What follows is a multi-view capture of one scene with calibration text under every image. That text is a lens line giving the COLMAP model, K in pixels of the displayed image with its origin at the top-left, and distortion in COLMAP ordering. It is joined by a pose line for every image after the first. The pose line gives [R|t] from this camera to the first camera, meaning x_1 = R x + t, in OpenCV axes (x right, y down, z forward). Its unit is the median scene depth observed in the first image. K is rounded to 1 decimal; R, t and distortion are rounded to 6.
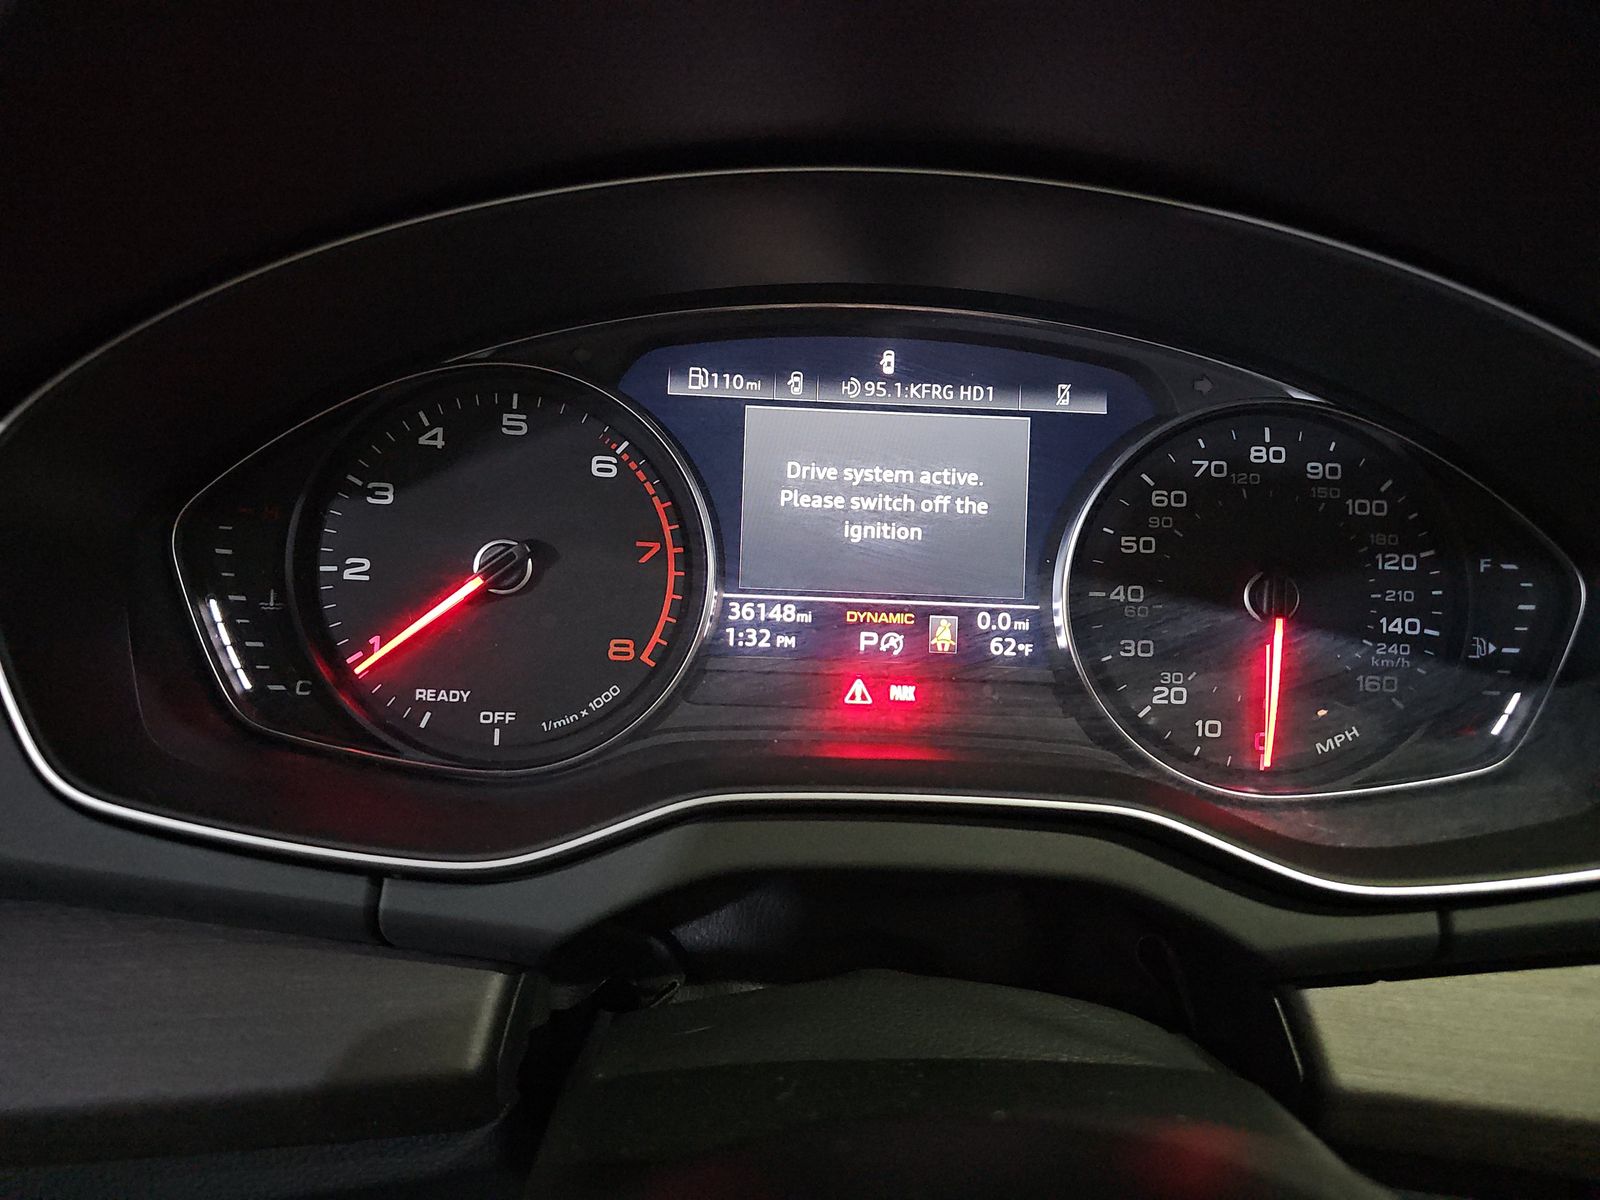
lens RADIAL K [[1045.2, 0, 801.7], [0, 1045.2, 558.2], [0, 0, 1]] dist [0.039825, -0.000865]
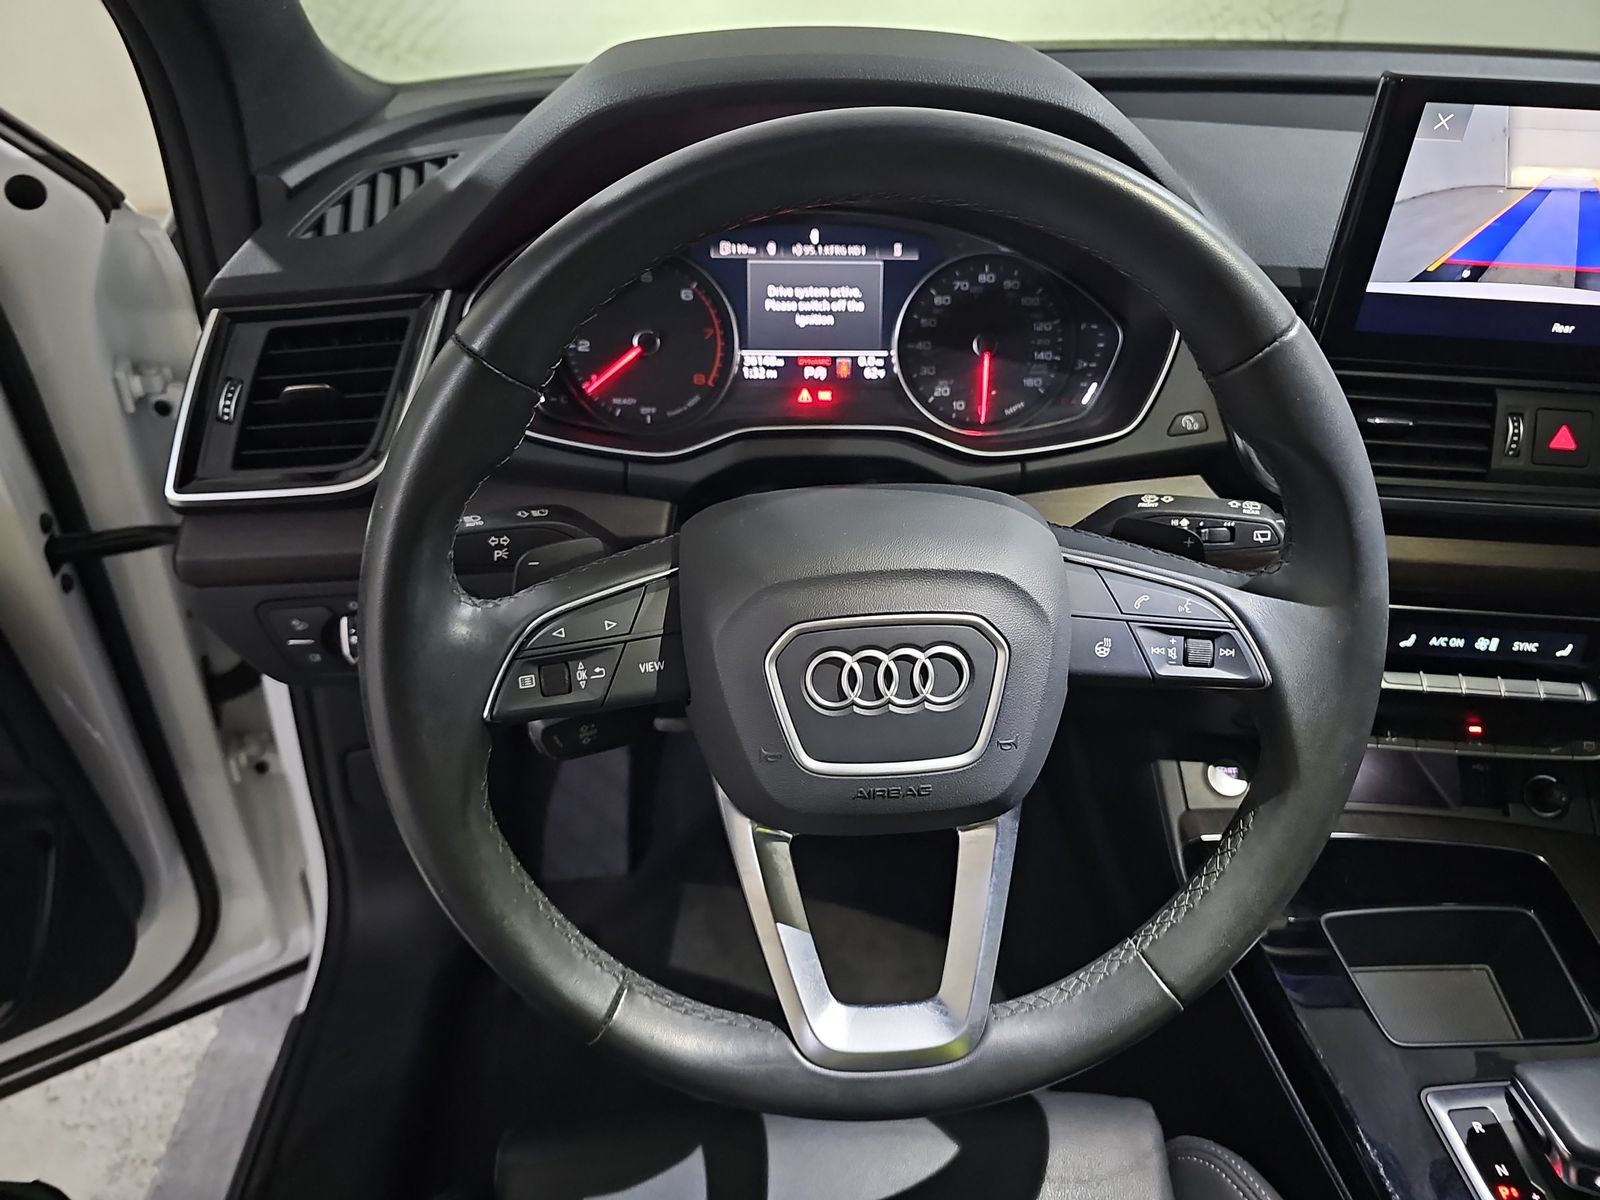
lens RADIAL K [[1063.9, 0, 800.0], [0, 1063.9, 600.0], [0, 0, 1]] dist [0.050225, -0.047886]
pose [[0.999123, -0.038670, 0.016078, -0.009973], [0.033420, 0.967575, 0.250362, -0.019474], [-0.025238, -0.249605, 0.968019, -1.303265]]
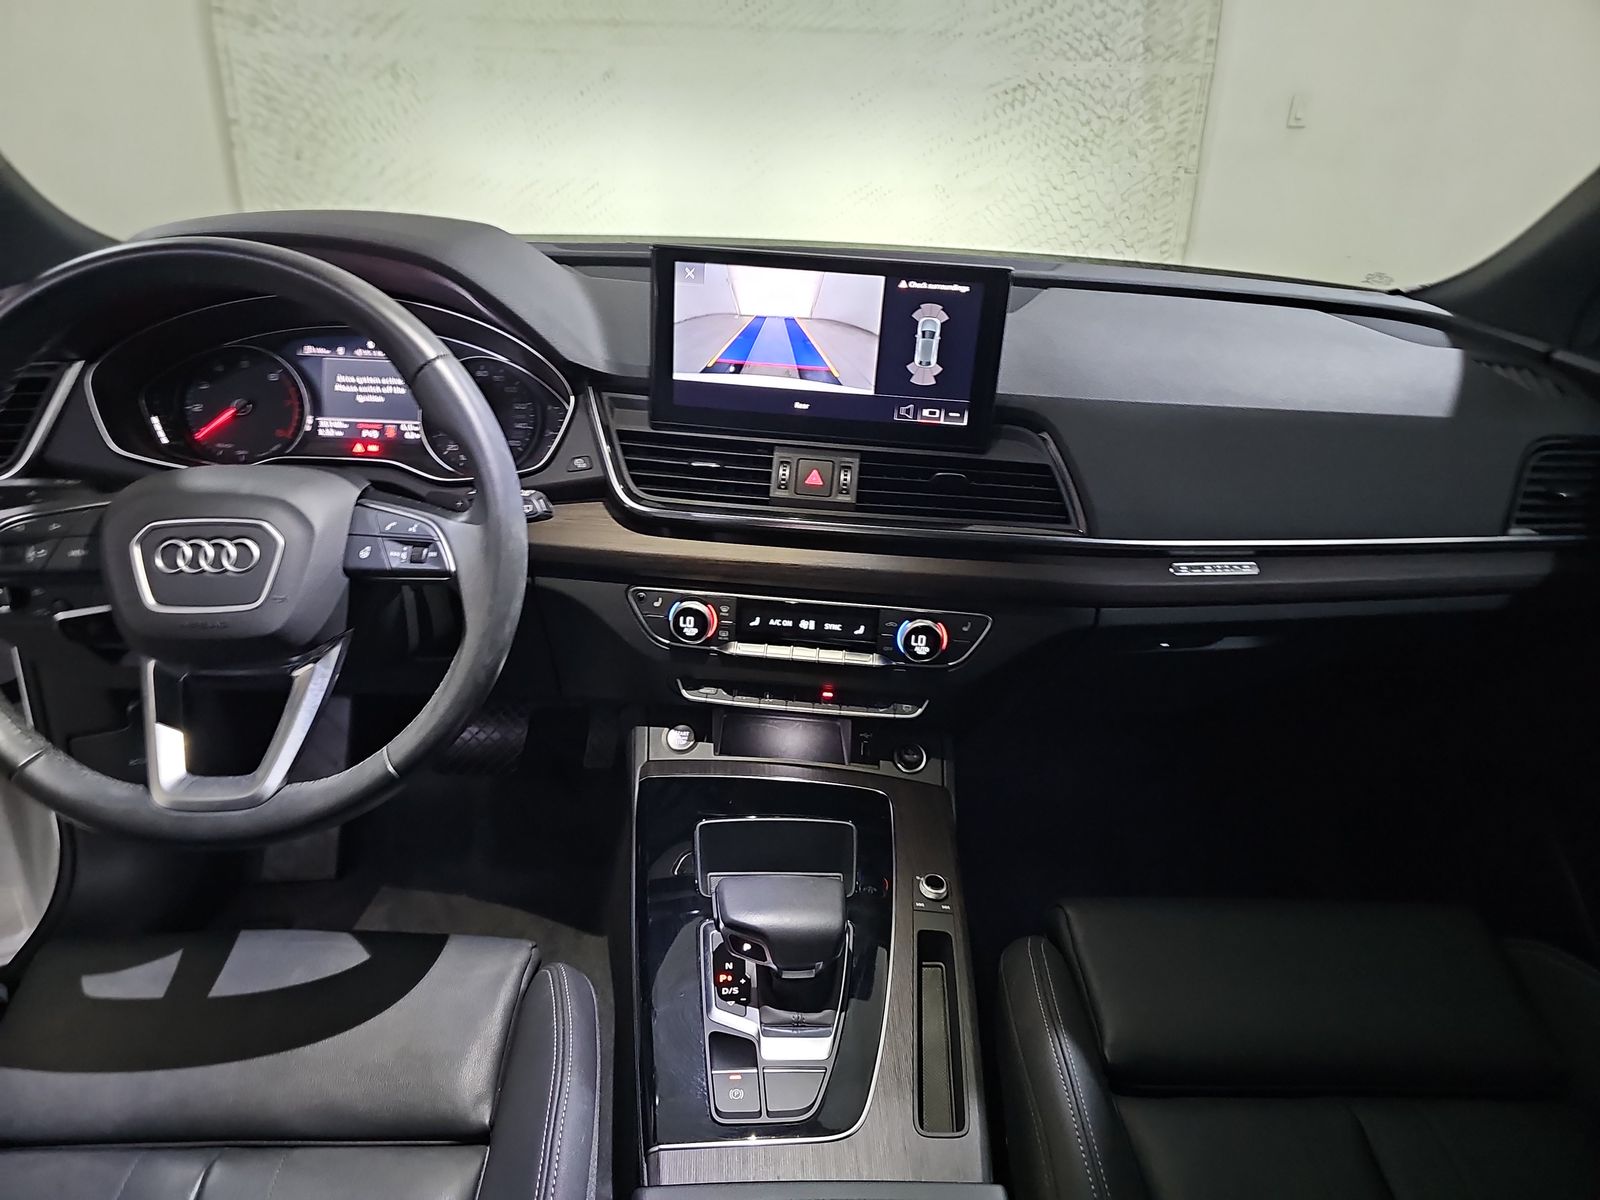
lens RADIAL K [[1050.5, 0, 800.4], [0, 1050.5, 610.1], [0, 0, 1]] dist [0.046136, -0.032195]
pose [[0.999862, -0.010629, 0.012730, 1.366607], [0.009429, 0.995823, 0.090821, 0.341499], [-0.013642, -0.090689, 0.995786, -2.316277]]
